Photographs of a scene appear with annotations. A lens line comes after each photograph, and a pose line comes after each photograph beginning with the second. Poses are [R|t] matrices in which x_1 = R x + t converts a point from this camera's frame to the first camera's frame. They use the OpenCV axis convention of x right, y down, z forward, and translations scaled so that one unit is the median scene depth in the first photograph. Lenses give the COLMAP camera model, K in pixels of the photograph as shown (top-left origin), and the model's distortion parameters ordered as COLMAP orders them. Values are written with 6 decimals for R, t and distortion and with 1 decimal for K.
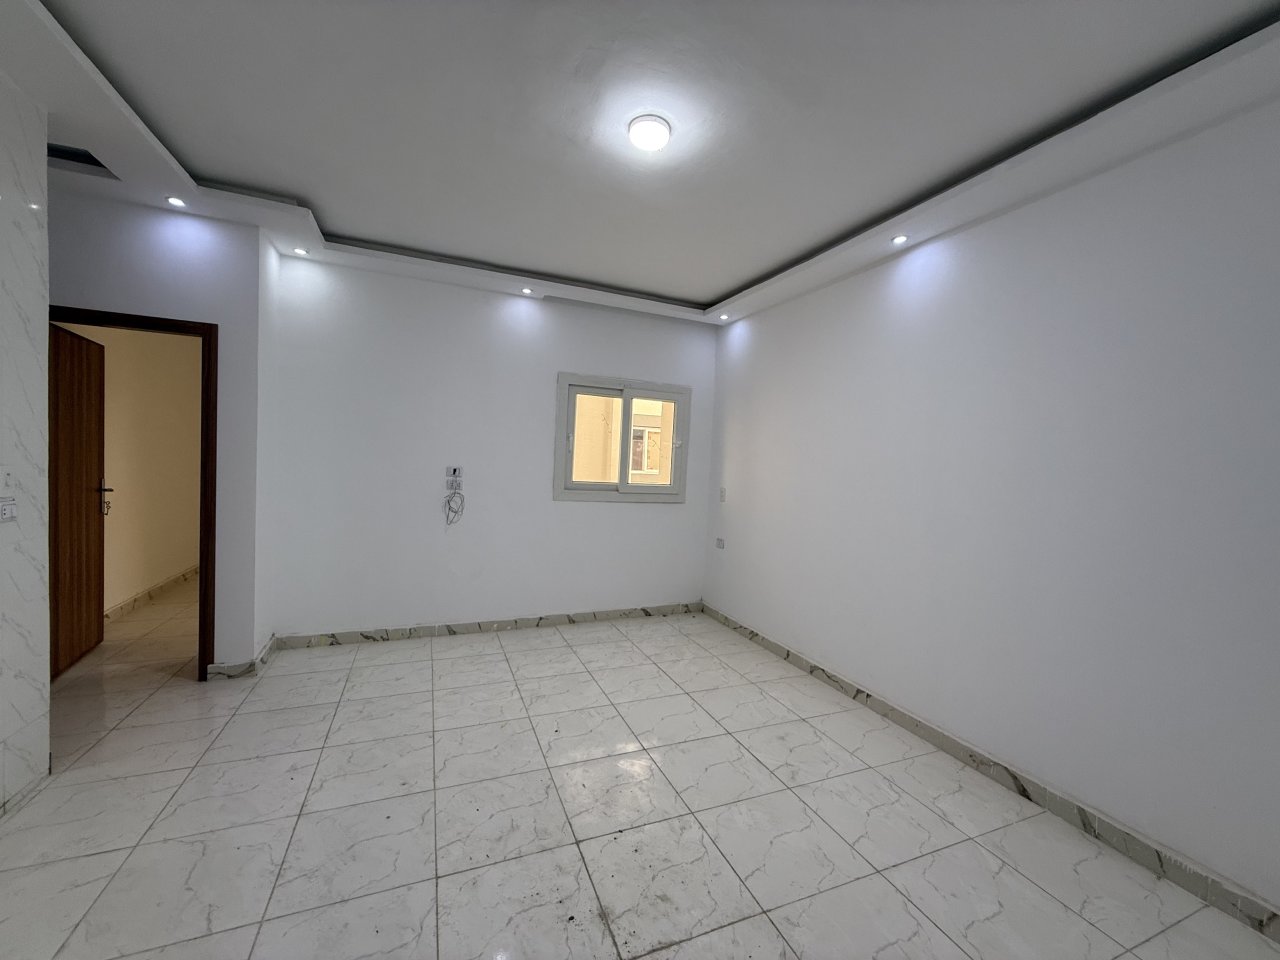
lens RADIAL K [[511.3, 0, 638.9], [0, 511.3, 480.3], [0, 0, 1]] dist [-0.002317, 0.000638]
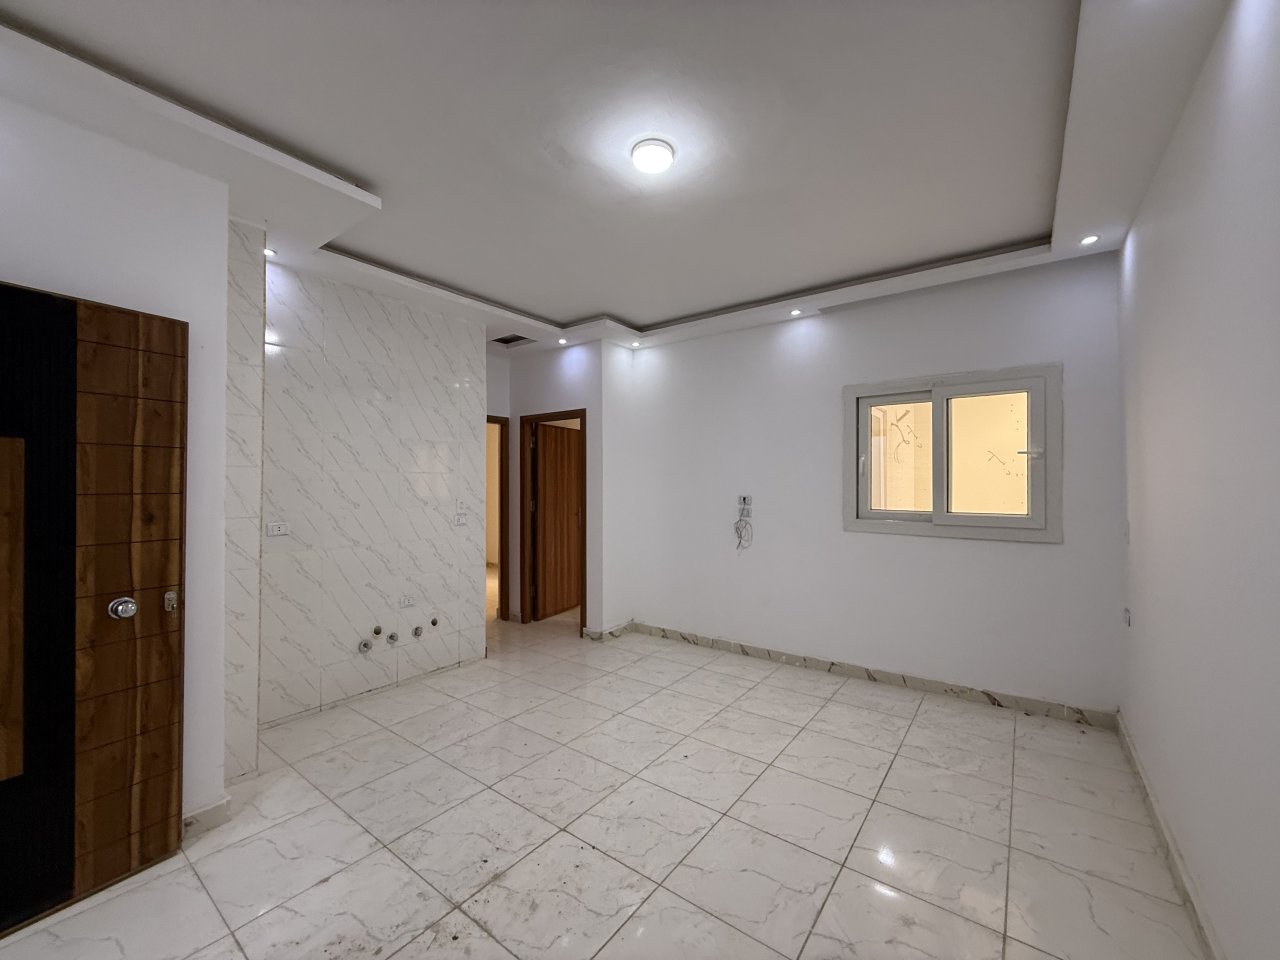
lens RADIAL K [[511.3, 0, 635.4], [0, 511.3, 479.8], [0, 0, 1]] dist [-0.002317, 0.000638]
pose [[0.504014, -0.052778, -0.862081, 0.486871], [-0.007678, 0.997818, -0.065577, 0.013832], [0.863661, 0.039671, 0.502509, 0.283321]]
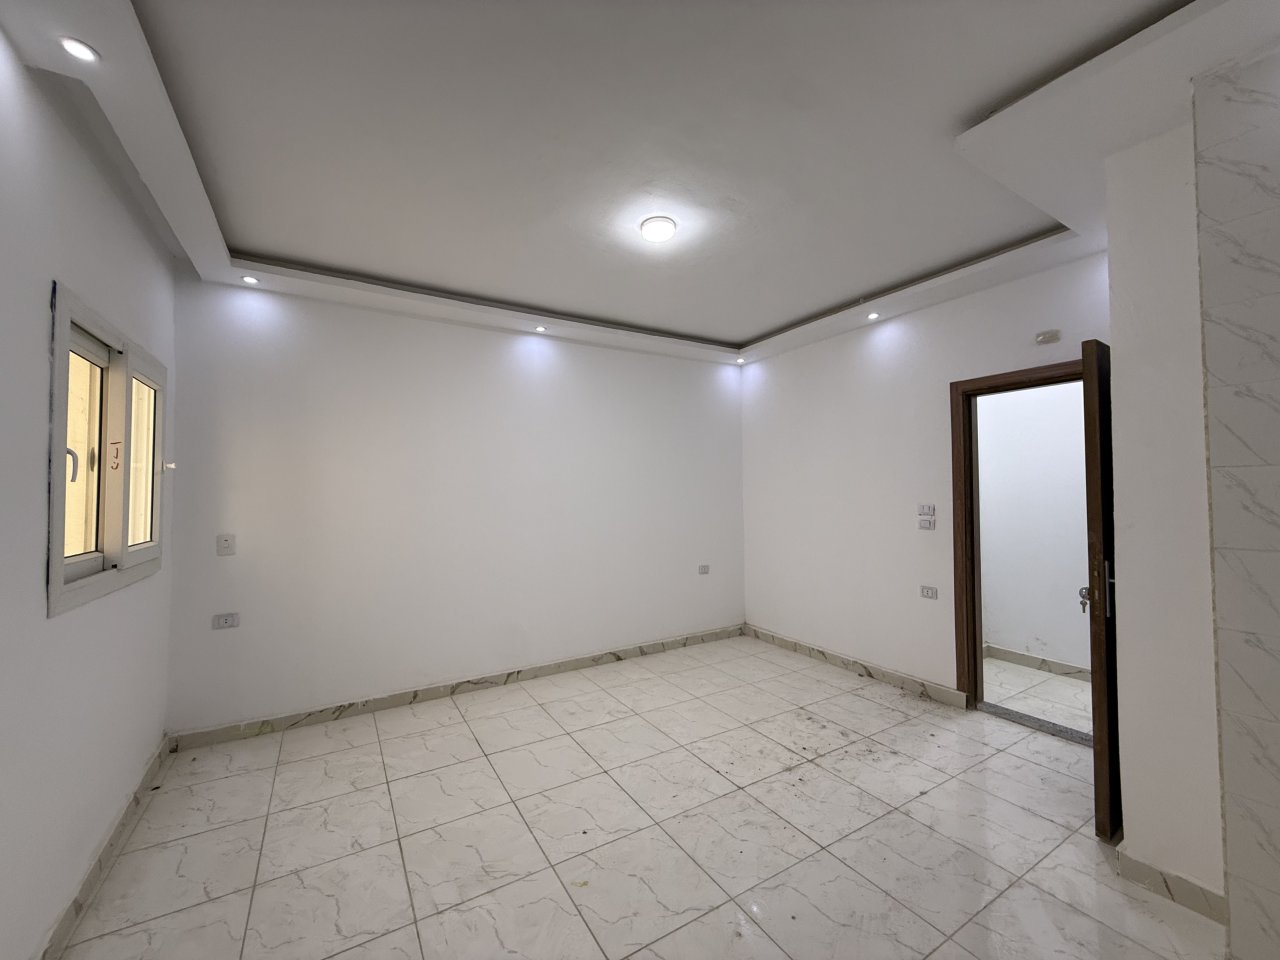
lens RADIAL K [[511.3, 0, 634.7], [0, 511.3, 481.2], [0, 0, 1]] dist [-0.002317, 0.000638]
pose [[-0.147676, -0.022241, 0.988786, -0.695767], [0.039669, 0.998809, 0.028391, -0.063613], [-0.988240, 0.043417, -0.146618, 0.732134]]
